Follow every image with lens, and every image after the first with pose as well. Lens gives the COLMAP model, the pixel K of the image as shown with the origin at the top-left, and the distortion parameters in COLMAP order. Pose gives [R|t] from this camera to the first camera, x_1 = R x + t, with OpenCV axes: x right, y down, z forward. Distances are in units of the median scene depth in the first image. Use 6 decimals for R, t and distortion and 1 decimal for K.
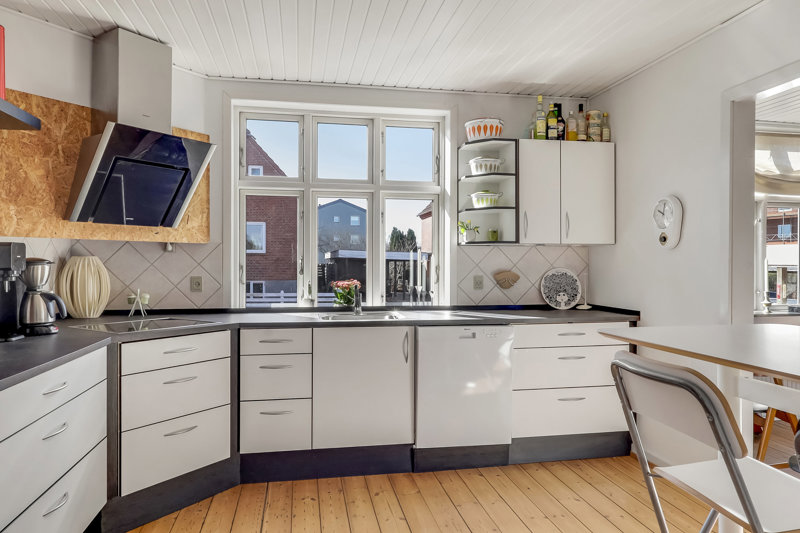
lens RADIAL K [[532.8, 0, 400.0], [0, 532.8, 266.5], [0, 0, 1]] dist [0.001473, 0.000508]
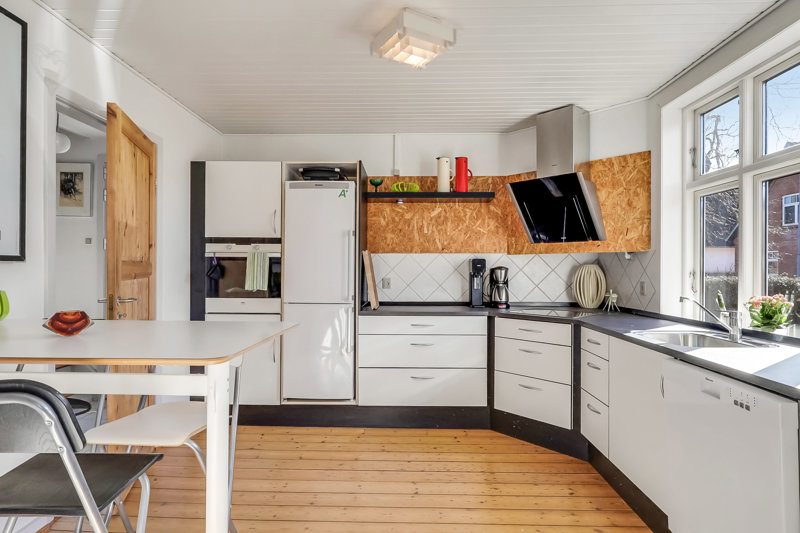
lens RADIAL K [[430.6, 0, 394.7], [0, 430.6, 275.1], [0, 0, 1]] dist [0.002348, 0.001116]
pose [[-0.210898, 0.012156, -0.977433, 0.715967], [-0.012869, 0.999801, 0.015211, -0.001744], [0.977423, 0.015786, -0.210699, 0.811063]]
